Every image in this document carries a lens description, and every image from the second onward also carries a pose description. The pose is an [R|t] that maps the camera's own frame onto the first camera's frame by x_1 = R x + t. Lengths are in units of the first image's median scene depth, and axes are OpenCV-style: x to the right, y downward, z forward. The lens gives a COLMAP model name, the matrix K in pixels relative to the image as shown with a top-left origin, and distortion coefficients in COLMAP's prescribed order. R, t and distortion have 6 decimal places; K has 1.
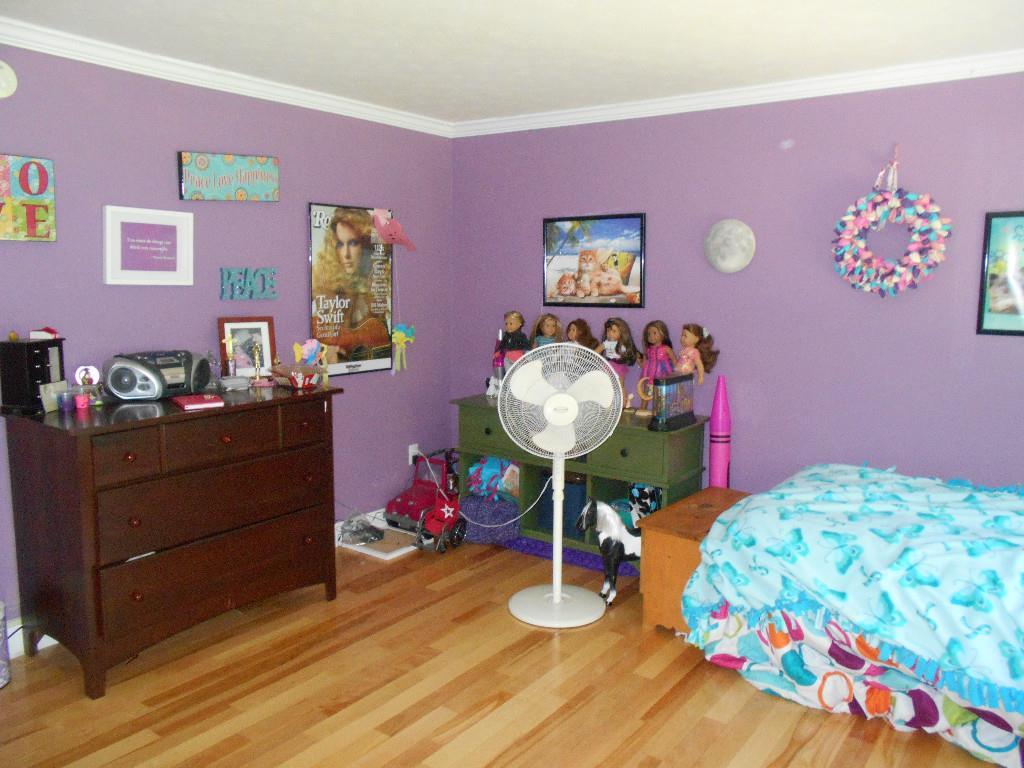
lens RADIAL K [[789.0, 0, 527.8], [0, 789.0, 387.8], [0, 0, 1]] dist [-0.037166, 0.070462]
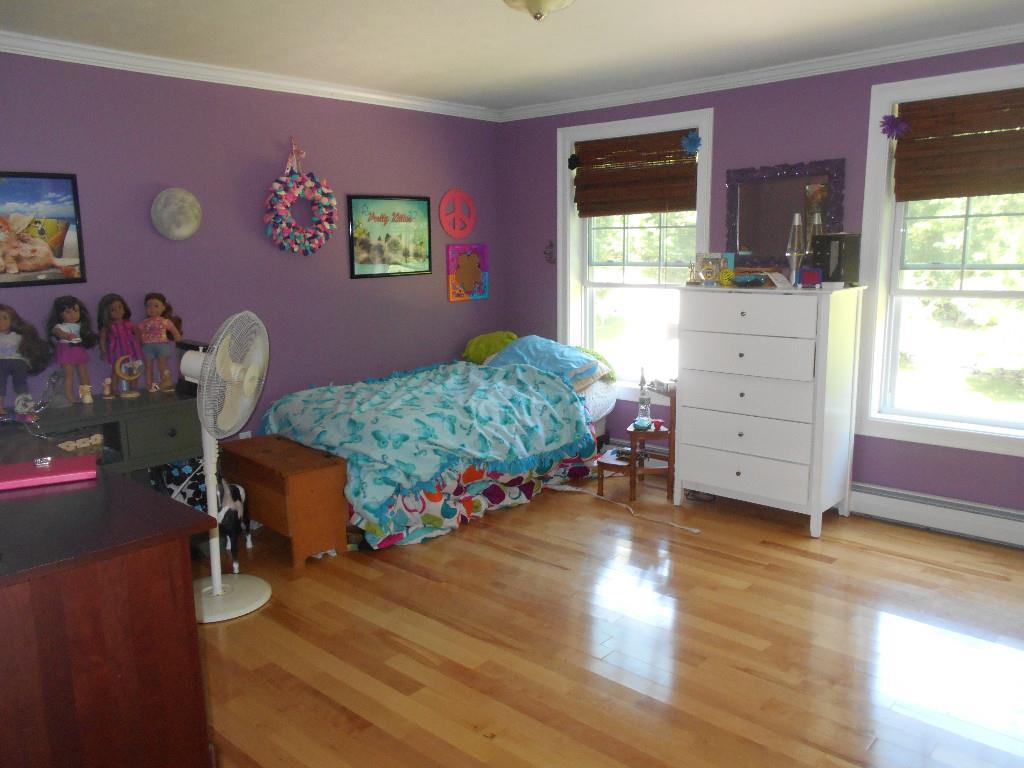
lens RADIAL K [[800.2, 0, 512.0], [0, 800.2, 384.0], [0, 0, 1]] dist [-0.054226, 0.012207]
pose [[0.108546, -0.184326, 0.976853, -0.756668], [0.159002, 0.973227, 0.165974, -0.067298], [-0.981293, 0.137306, 0.134948, 0.471784]]
